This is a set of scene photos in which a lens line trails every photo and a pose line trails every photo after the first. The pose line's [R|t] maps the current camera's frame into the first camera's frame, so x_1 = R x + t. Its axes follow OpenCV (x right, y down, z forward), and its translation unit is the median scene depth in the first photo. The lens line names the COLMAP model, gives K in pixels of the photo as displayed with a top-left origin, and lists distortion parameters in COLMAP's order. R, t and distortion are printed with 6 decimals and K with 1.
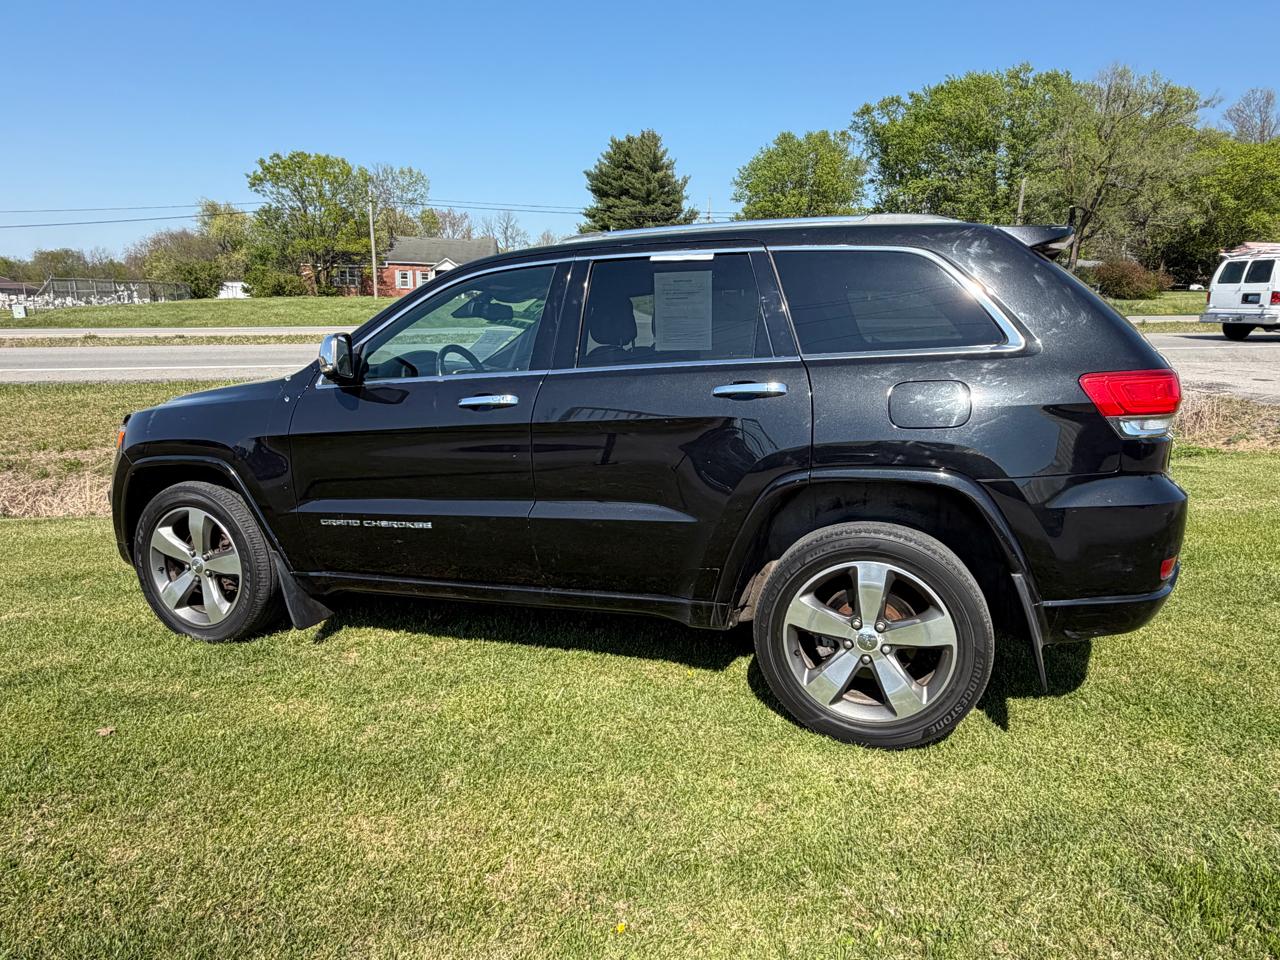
lens RADIAL K [[845.1, 0, 612.8], [0, 845.1, 485.2], [0, 0, 1]] dist [-0.002651, 0.002753]
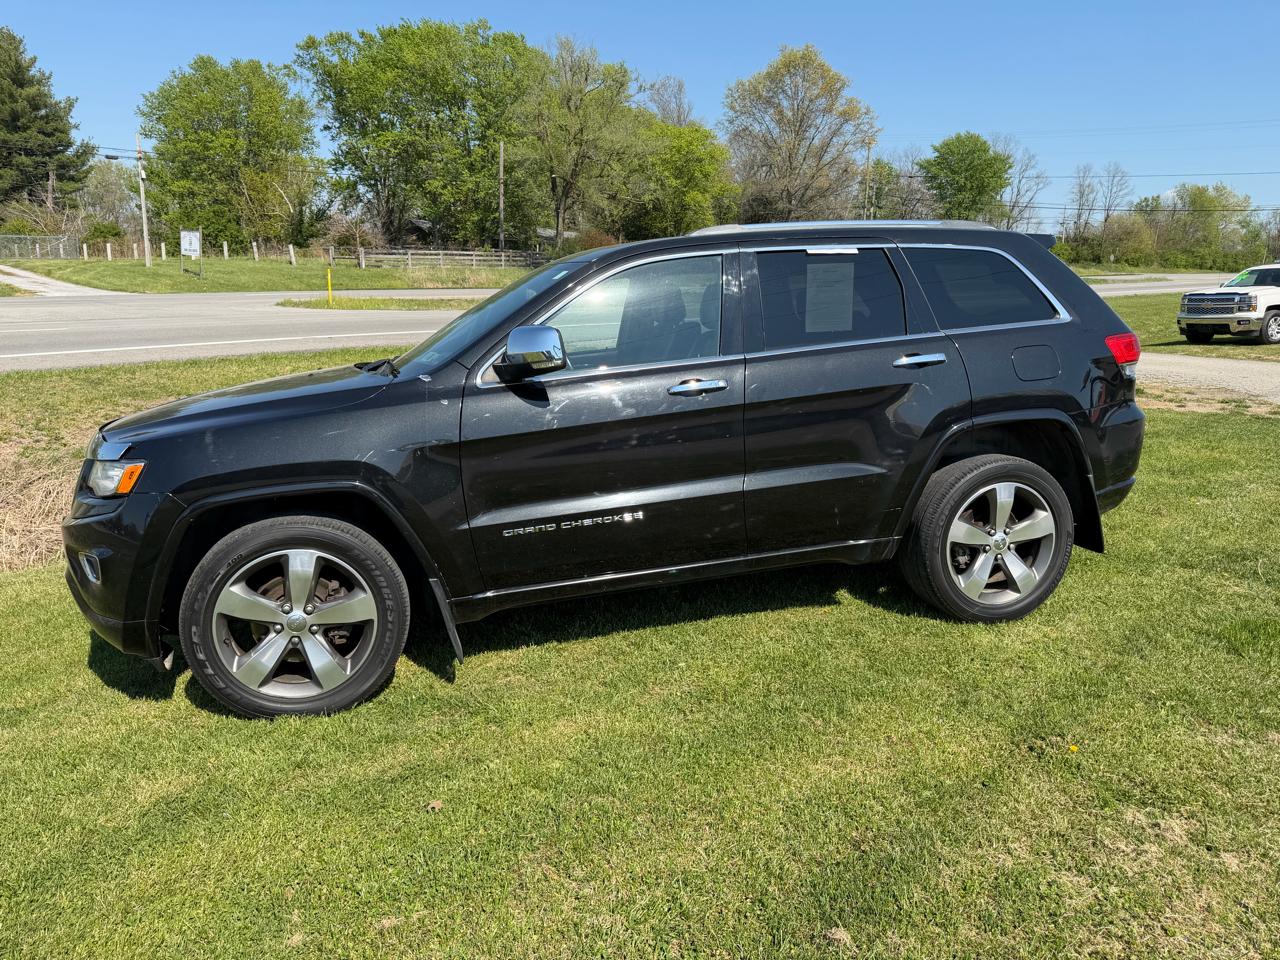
lens RADIAL K [[989.6, 0, 671.7], [0, 989.6, 482.2], [0, 0, 1]] dist [0.010413, -0.011797]
pose [[0.785269, -0.124171, 0.606575, -0.692566], [0.124149, 0.991365, 0.042218, -0.027421], [-0.606580, 0.042153, 0.793904, 0.044727]]
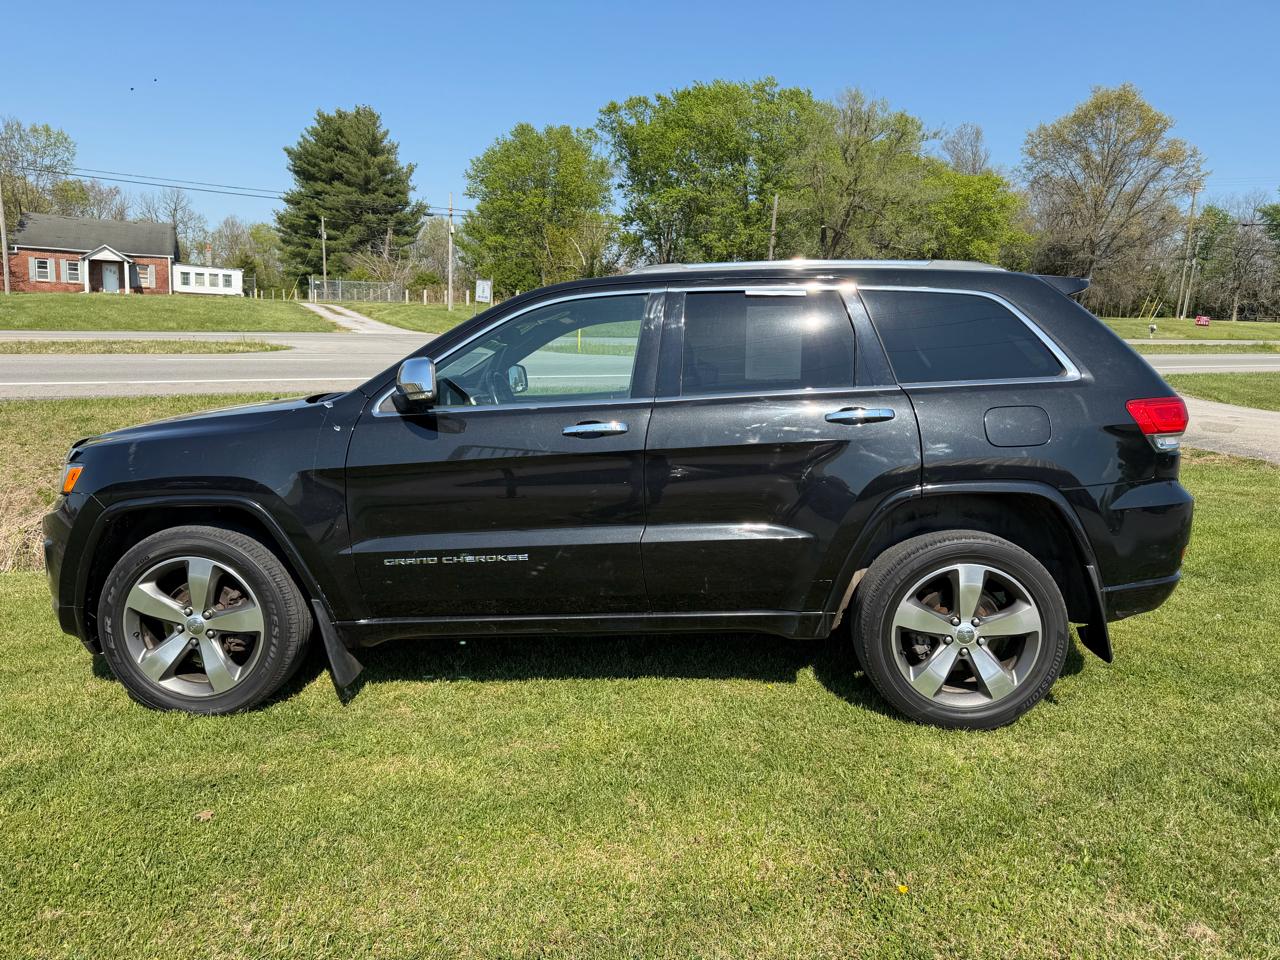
lens RADIAL K [[985.8, 0, 640.0], [0, 985.8, 480.0], [0, 0, 1]] dist [0.067313, -0.111743]
pose [[0.943581, -0.027613, 0.329990, -0.361004], [0.042157, 0.998426, -0.037000, 0.005013], [-0.328448, 0.048824, 0.943259, -0.081467]]
